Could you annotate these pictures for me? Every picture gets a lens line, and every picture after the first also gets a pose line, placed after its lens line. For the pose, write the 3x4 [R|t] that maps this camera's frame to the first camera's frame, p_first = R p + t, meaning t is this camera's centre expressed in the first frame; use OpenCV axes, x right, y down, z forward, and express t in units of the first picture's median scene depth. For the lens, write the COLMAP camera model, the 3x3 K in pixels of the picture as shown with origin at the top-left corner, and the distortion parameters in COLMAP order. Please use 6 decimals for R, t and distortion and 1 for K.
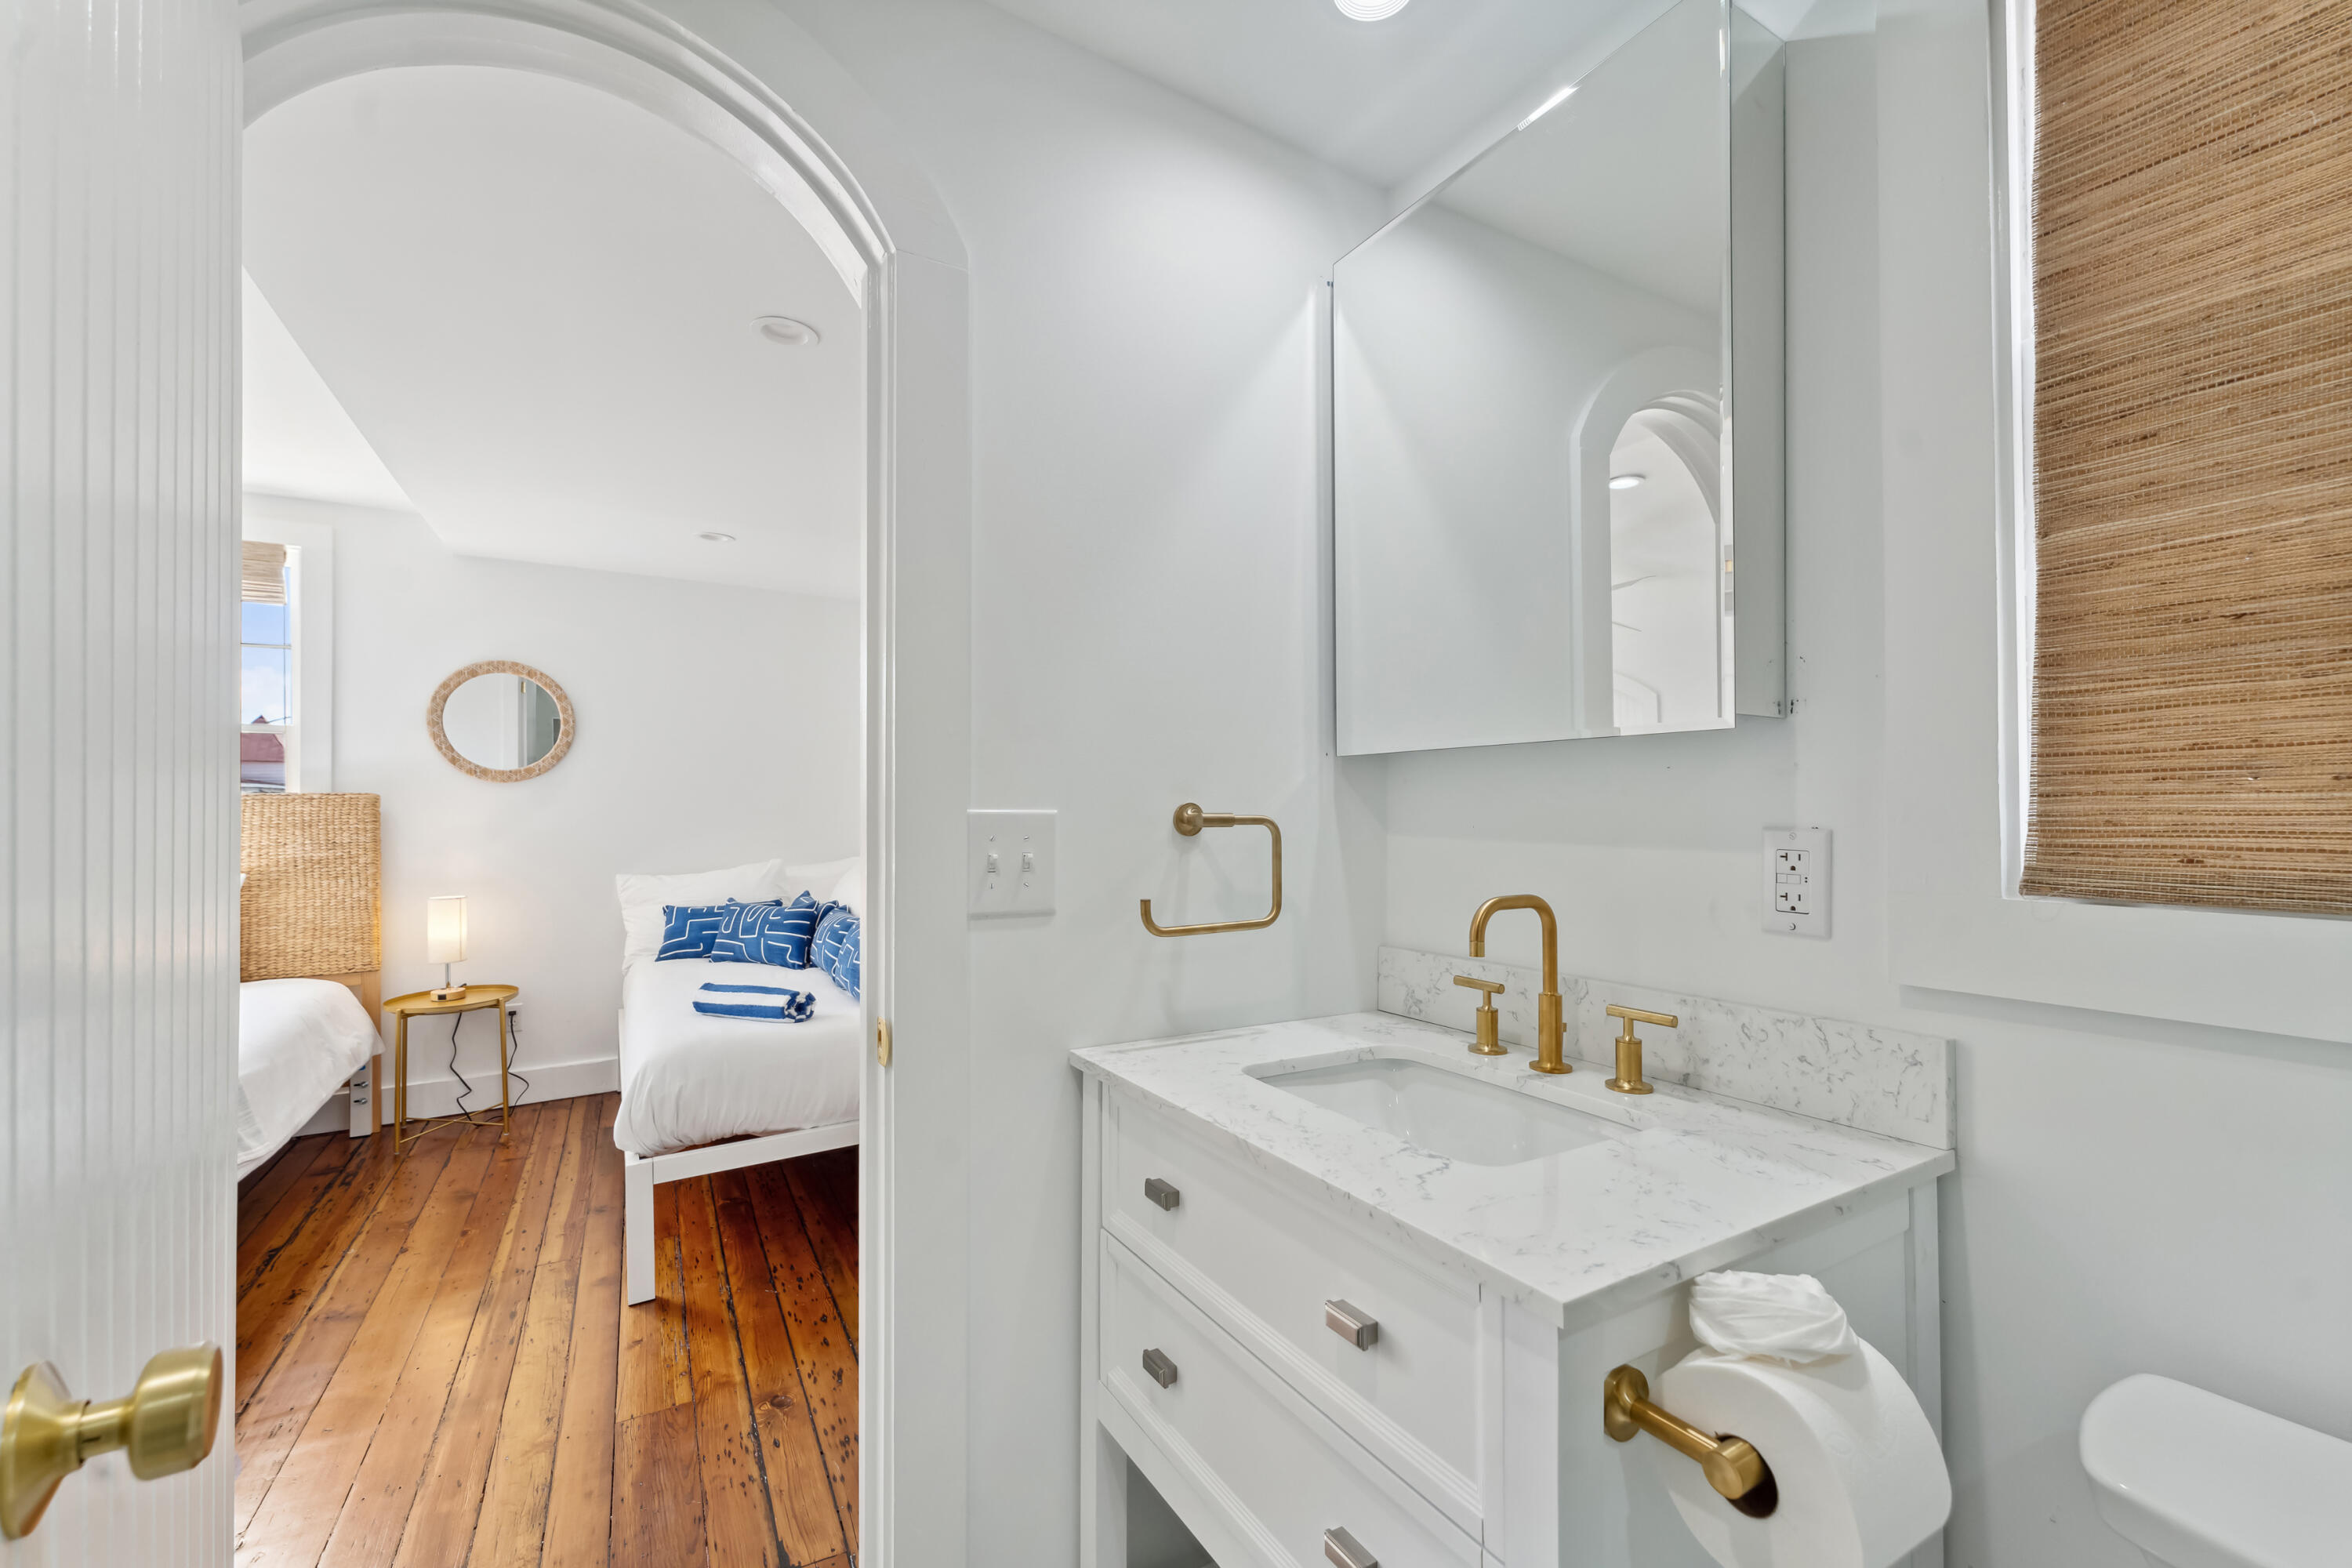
lens RADIAL K [[960.9, 0, 1178.3], [0, 960.9, 793.7], [0, 0, 1]] dist [0.001136, -0.000052]
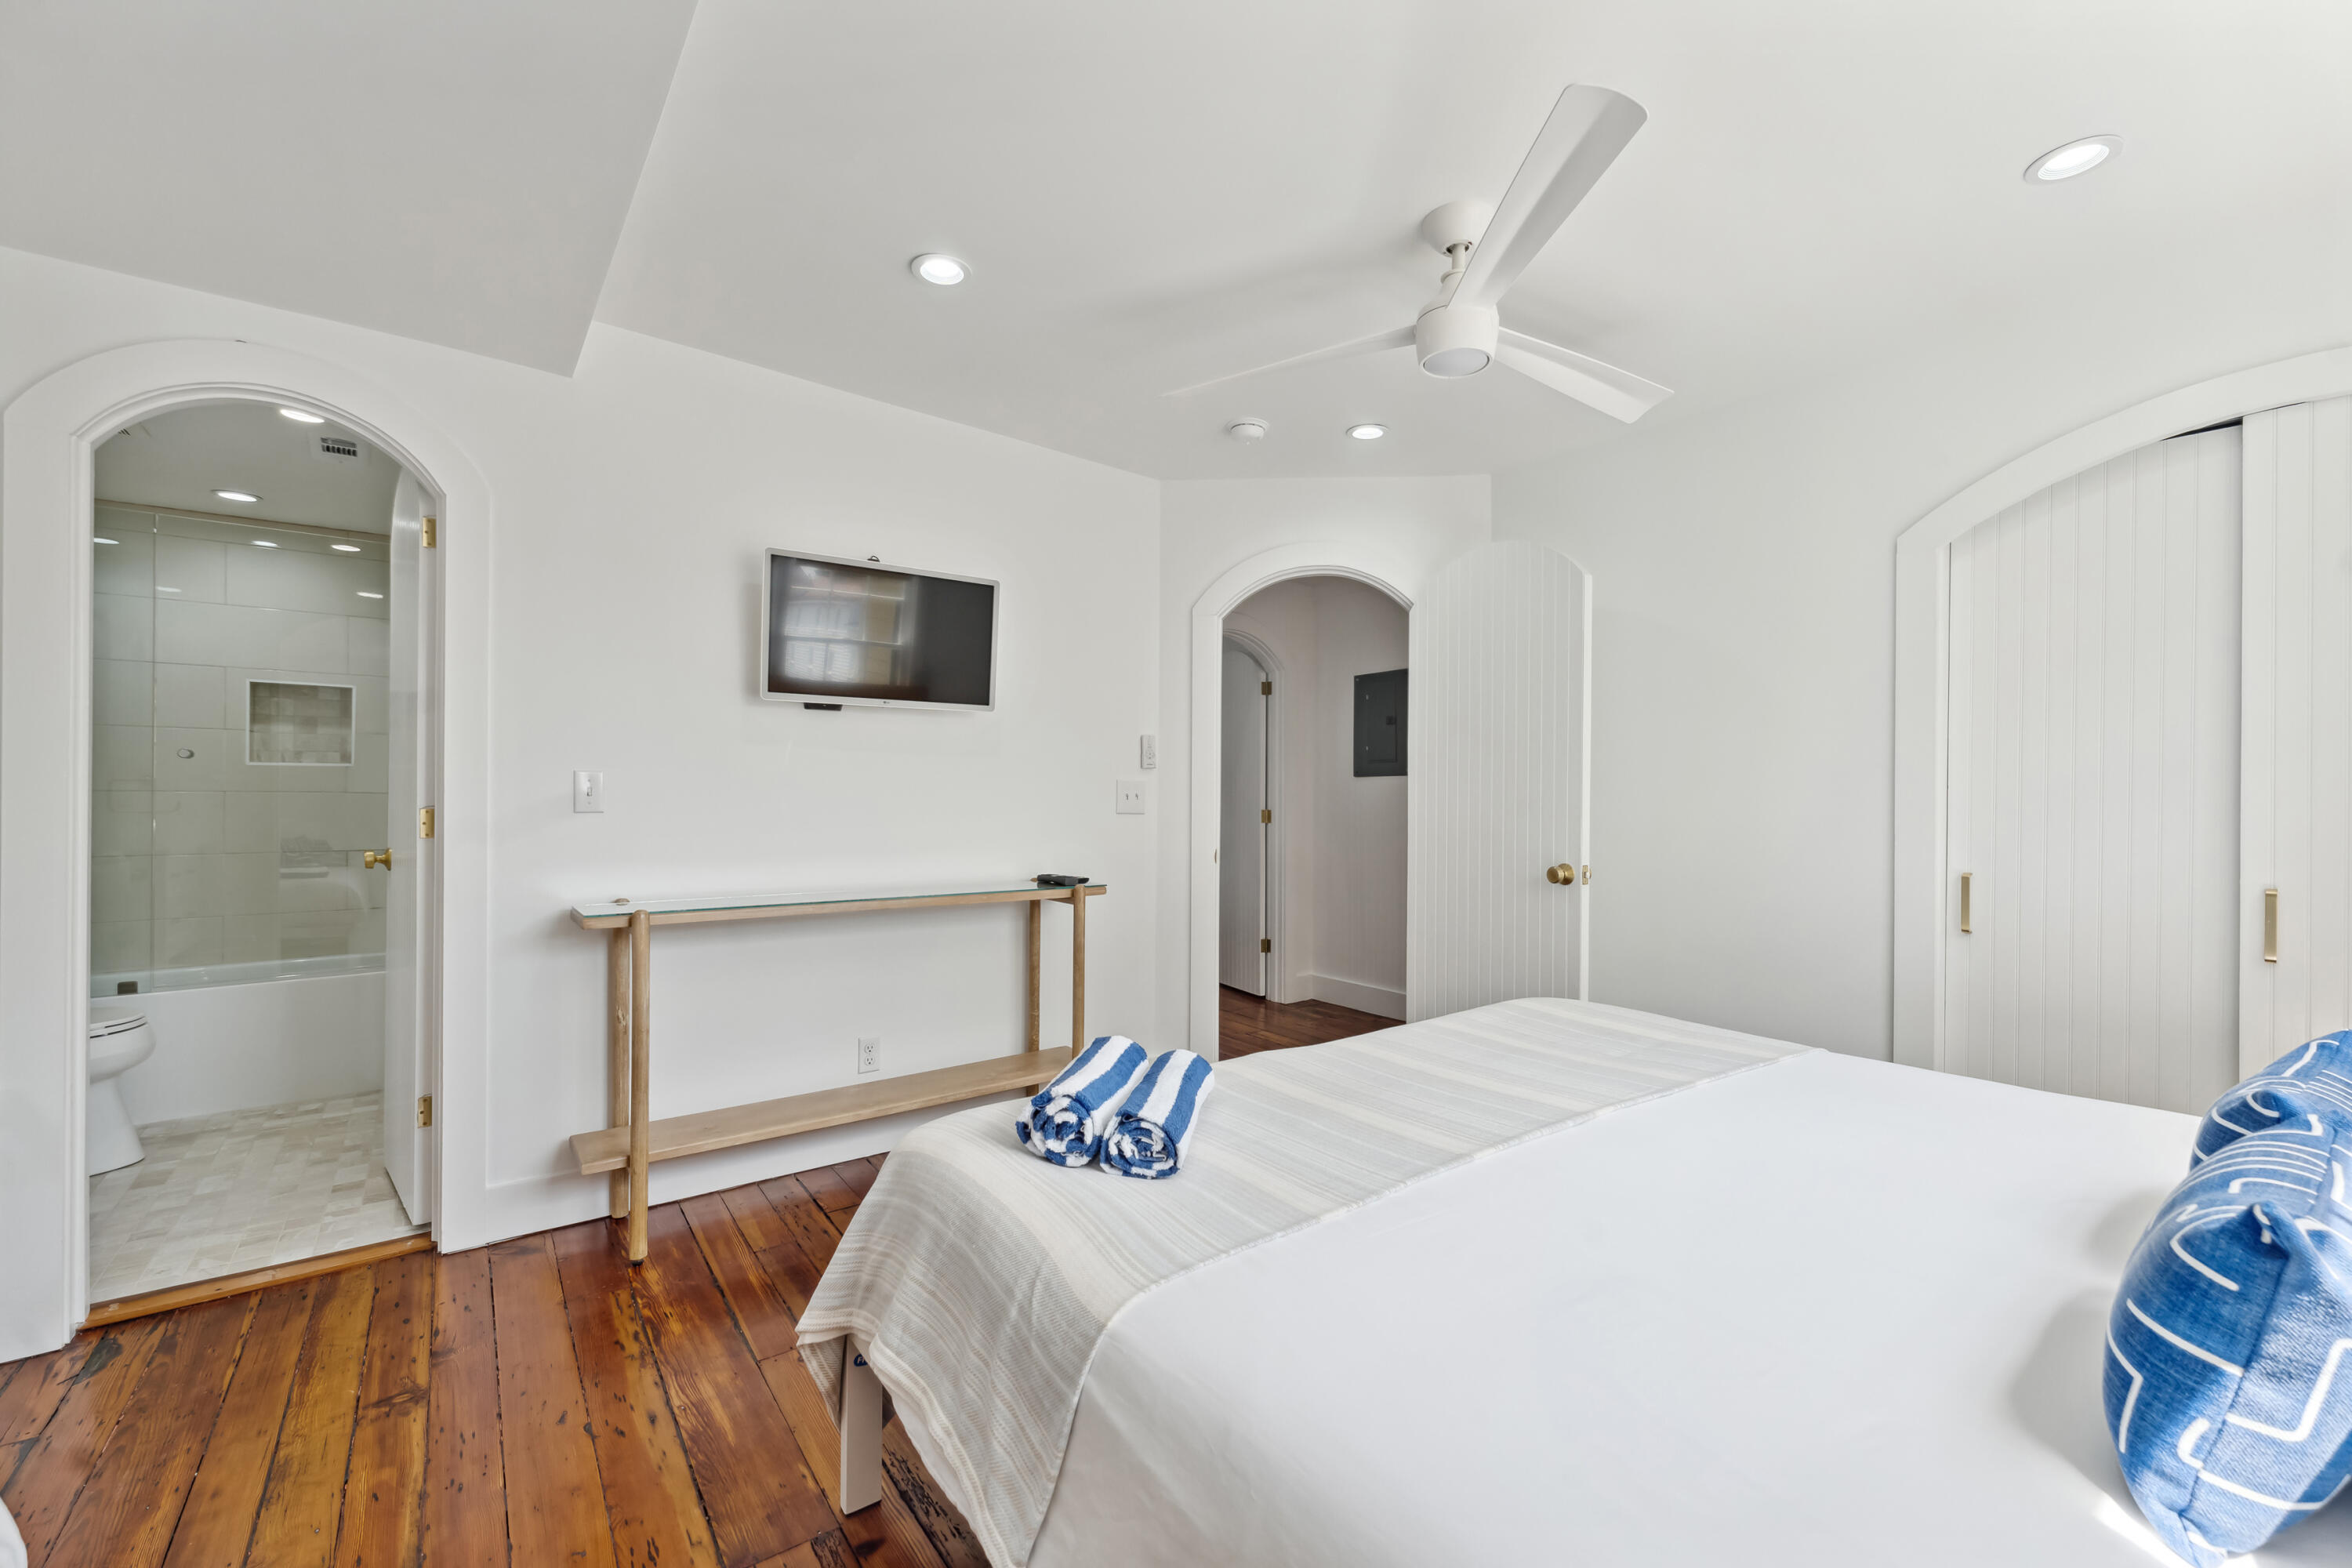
lens RADIAL K [[960.9, 0, 1177.2], [0, 960.9, 782.8], [0, 0, 1]] dist [0.001136, -0.000052]
pose [[-0.991380, 0.001679, -0.131009, -0.753622], [0.003520, 0.999898, -0.013817, 0.037428], [0.130972, -0.014159, -0.991285, 1.096165]]
